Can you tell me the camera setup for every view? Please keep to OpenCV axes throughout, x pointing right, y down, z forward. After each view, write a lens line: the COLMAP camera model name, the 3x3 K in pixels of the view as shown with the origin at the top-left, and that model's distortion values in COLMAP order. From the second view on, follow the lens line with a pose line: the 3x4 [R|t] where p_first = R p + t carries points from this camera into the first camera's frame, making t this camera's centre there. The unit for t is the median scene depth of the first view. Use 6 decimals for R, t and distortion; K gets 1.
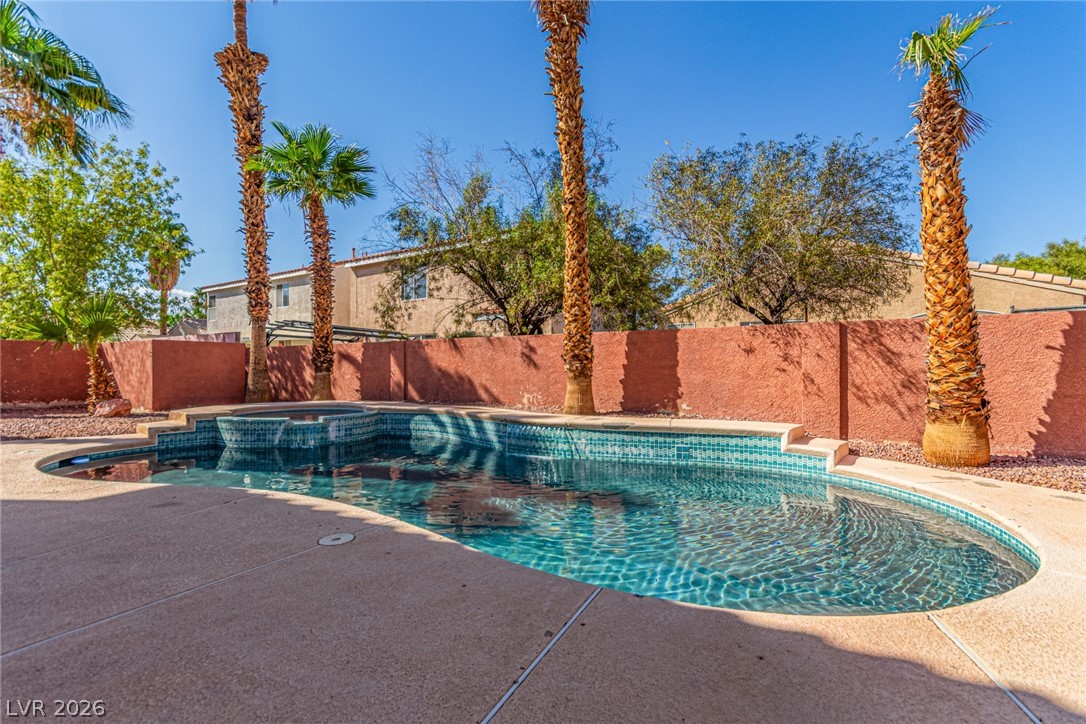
lens RADIAL K [[503.0, 0, 542.2], [0, 503.0, 366.9], [0, 0, 1]] dist [0.004611, -0.000706]
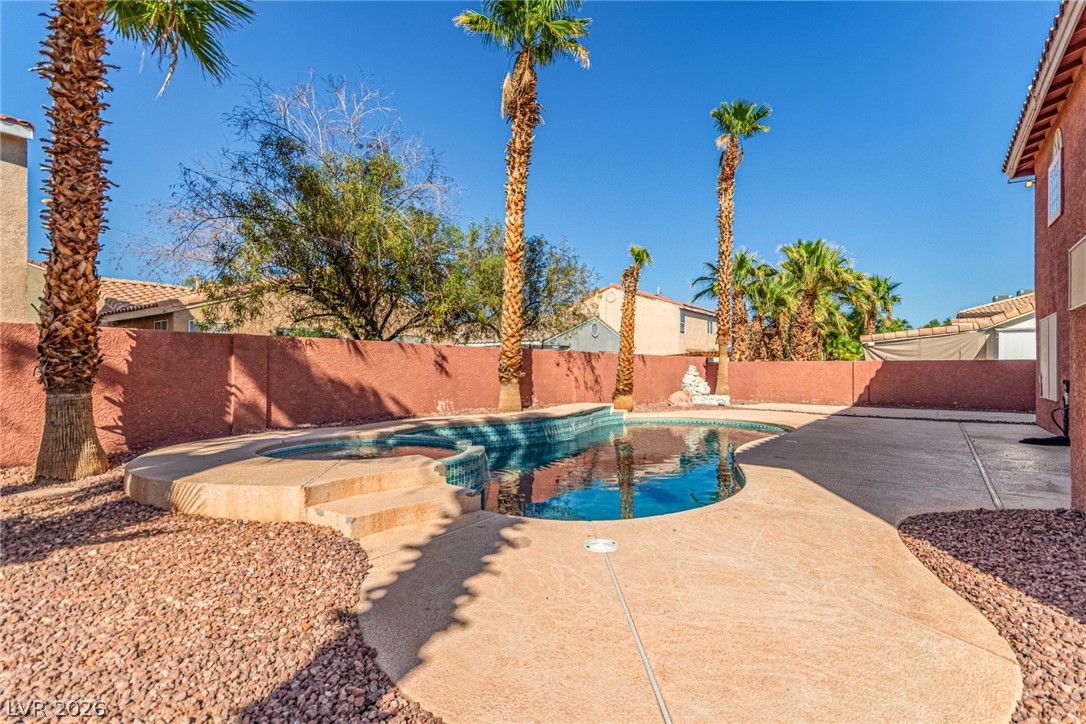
lens RADIAL K [[522.6, 0, 545.2], [0, 522.6, 369.0], [0, 0, 1]] dist [0.002738, -0.000104]
pose [[0.059472, -0.000530, 0.998230, -1.019772], [-0.003124, 0.999995, 0.000717, -0.012863], [-0.998225, -0.003161, 0.059470, 0.674950]]
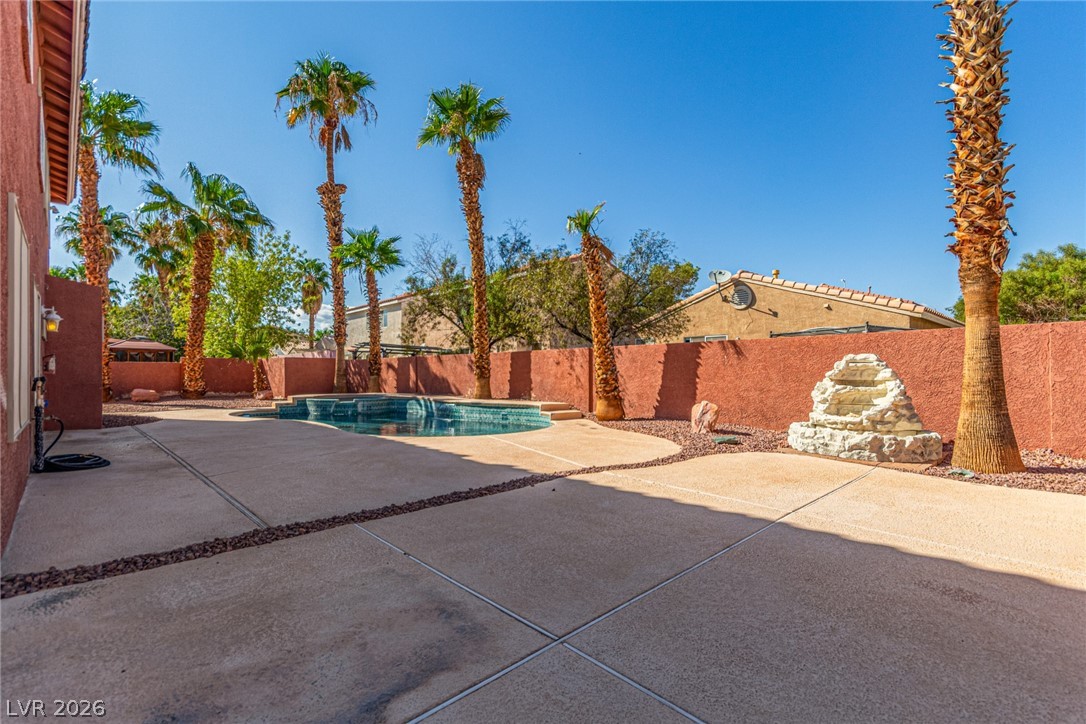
lens RADIAL K [[509.8, 0, 546.7], [0, 509.8, 372.1], [0, 0, 1]] dist [0.009550, 0.000320]
pose [[0.971766, -0.001780, -0.235941, 0.577062], [0.001751, 0.999998, -0.000332, -0.000049], [0.235941, -0.000091, 0.971767, -0.555552]]
